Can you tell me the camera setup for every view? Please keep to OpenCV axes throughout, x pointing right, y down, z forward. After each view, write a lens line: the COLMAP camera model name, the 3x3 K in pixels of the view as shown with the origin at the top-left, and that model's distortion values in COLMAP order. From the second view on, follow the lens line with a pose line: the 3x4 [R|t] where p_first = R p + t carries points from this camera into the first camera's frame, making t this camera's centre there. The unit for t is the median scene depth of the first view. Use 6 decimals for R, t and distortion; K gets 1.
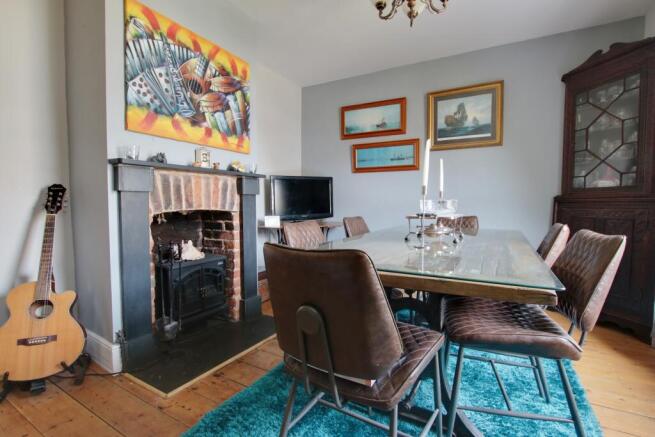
lens RADIAL K [[307.0, 0, 327.0], [0, 307.0, 217.1], [0, 0, 1]] dist [-0.003601, 0.000406]
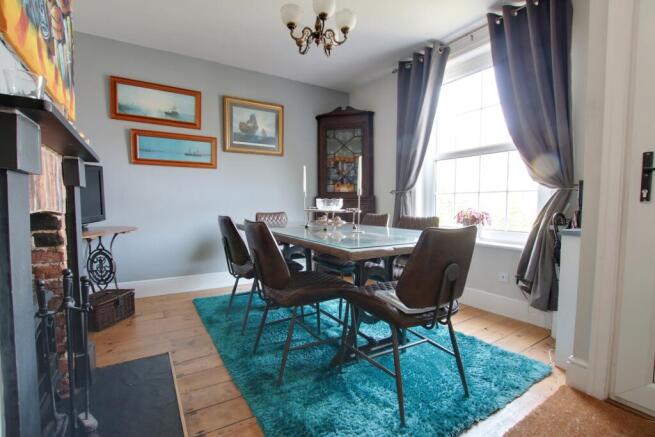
lens RADIAL K [[307.0, 0, 325.3], [0, 307.0, 221.1], [0, 0, 1]] dist [-0.003601, 0.000406]
pose [[0.496681, -0.053331, 0.866293, -0.427614], [0.041233, 0.998433, 0.037825, -0.004326], [-0.866953, 0.016933, 0.498102, 0.193290]]
